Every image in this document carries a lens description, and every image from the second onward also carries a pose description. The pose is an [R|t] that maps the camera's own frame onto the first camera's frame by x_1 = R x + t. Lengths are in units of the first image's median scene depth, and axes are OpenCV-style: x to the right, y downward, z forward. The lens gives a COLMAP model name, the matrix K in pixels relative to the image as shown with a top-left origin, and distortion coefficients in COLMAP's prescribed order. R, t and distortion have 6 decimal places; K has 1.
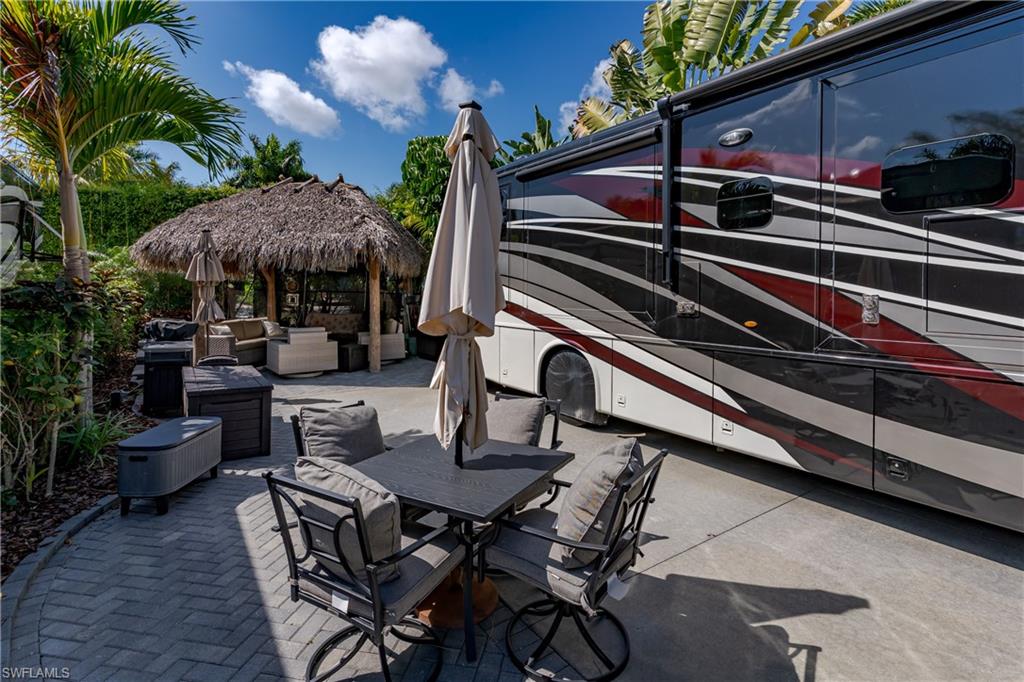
lens RADIAL K [[510.4, 0, 519.5], [0, 510.4, 284.3], [0, 0, 1]] dist [0.001776, -0.000662]
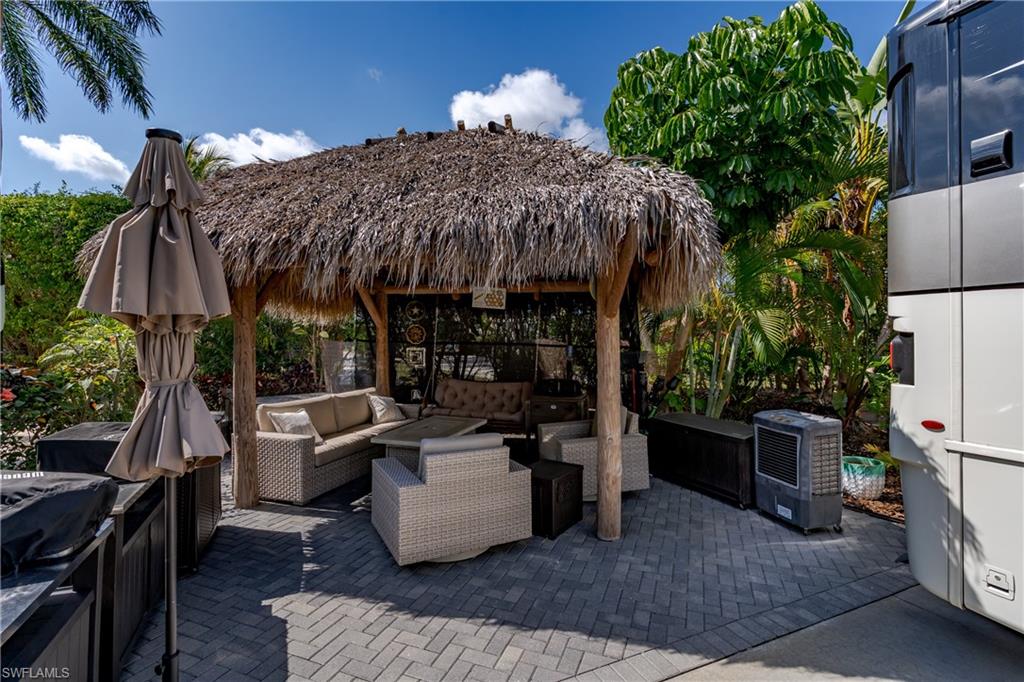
lens RADIAL K [[490.8, 0, 513.9], [0, 490.8, 330.7], [0, 0, 1]] dist [0.002049, 0.000207]
pose [[0.981874, -0.005231, -0.189463, -0.313107], [0.004494, 0.999981, -0.004321, 0.002985], [0.189482, 0.003391, 0.981878, 0.644778]]
